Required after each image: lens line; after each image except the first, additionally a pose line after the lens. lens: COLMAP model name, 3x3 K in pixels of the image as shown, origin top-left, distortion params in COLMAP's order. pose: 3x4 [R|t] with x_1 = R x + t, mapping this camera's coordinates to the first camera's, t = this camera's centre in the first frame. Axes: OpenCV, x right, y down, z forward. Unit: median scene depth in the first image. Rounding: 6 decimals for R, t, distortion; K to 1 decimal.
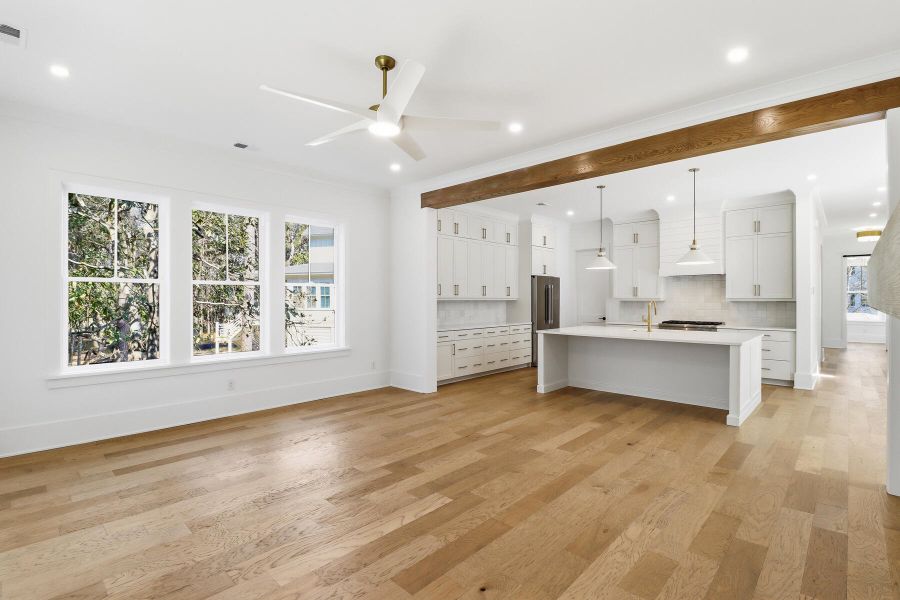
lens RADIAL K [[421.9, 0, 449.3], [0, 421.9, 298.3], [0, 0, 1]] dist [-0.009690, -0.001727]
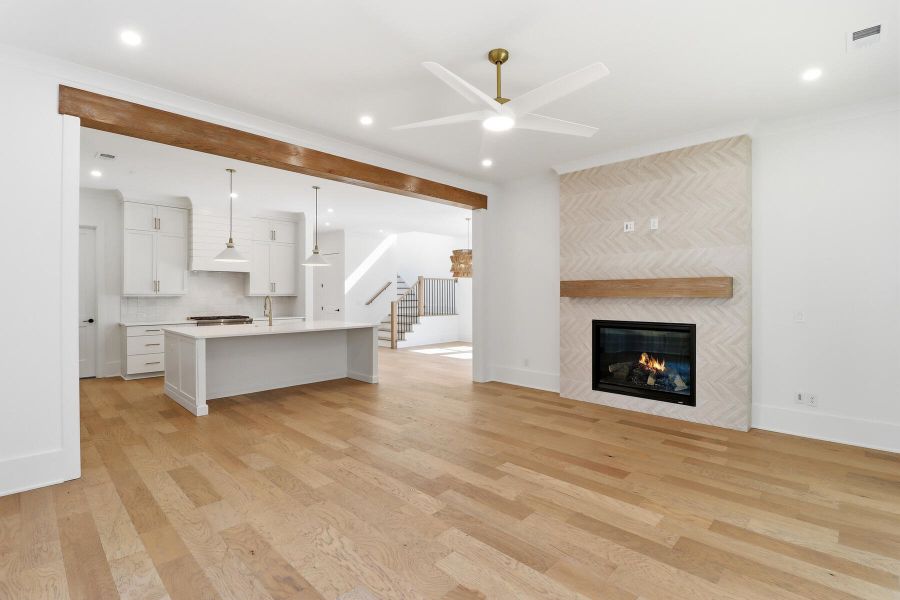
lens RADIAL K [[421.9, 0, 451.8], [0, 421.9, 296.5], [0, 0, 1]] dist [-0.009690, -0.001727]
pose [[0.012378, -0.007002, 0.999899, -0.881153], [0.000305, 0.999975, 0.006998, -0.001765], [-0.999923, 0.000218, 0.012380, 0.845087]]
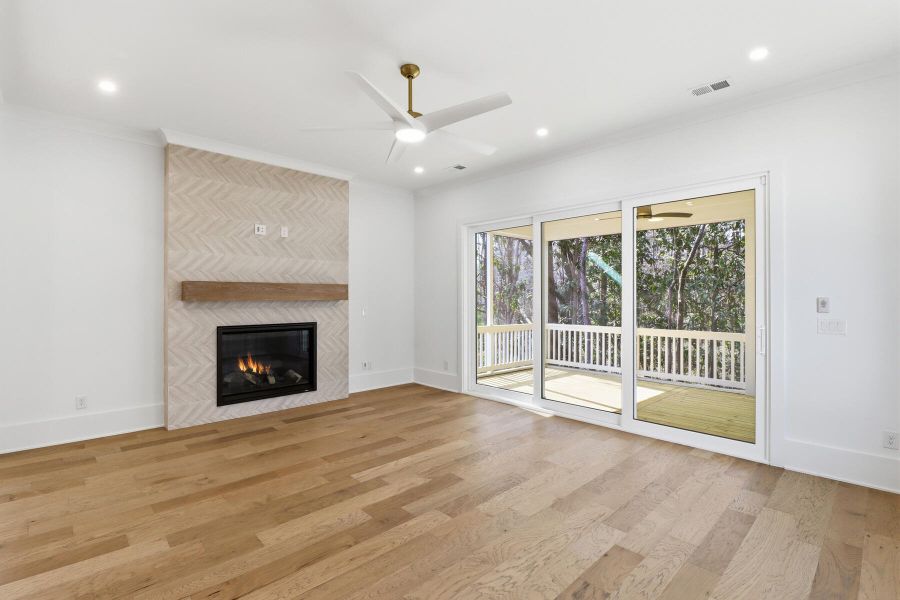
lens RADIAL K [[421.9, 0, 451.0], [0, 421.9, 299.3], [0, 0, 1]] dist [-0.009690, -0.001727]
pose [[-0.998802, 0.000084, 0.048928, -0.234825], [0.000364, 0.999984, 0.005708, -0.001359], [-0.048926, 0.005719, -0.998786, 1.563978]]
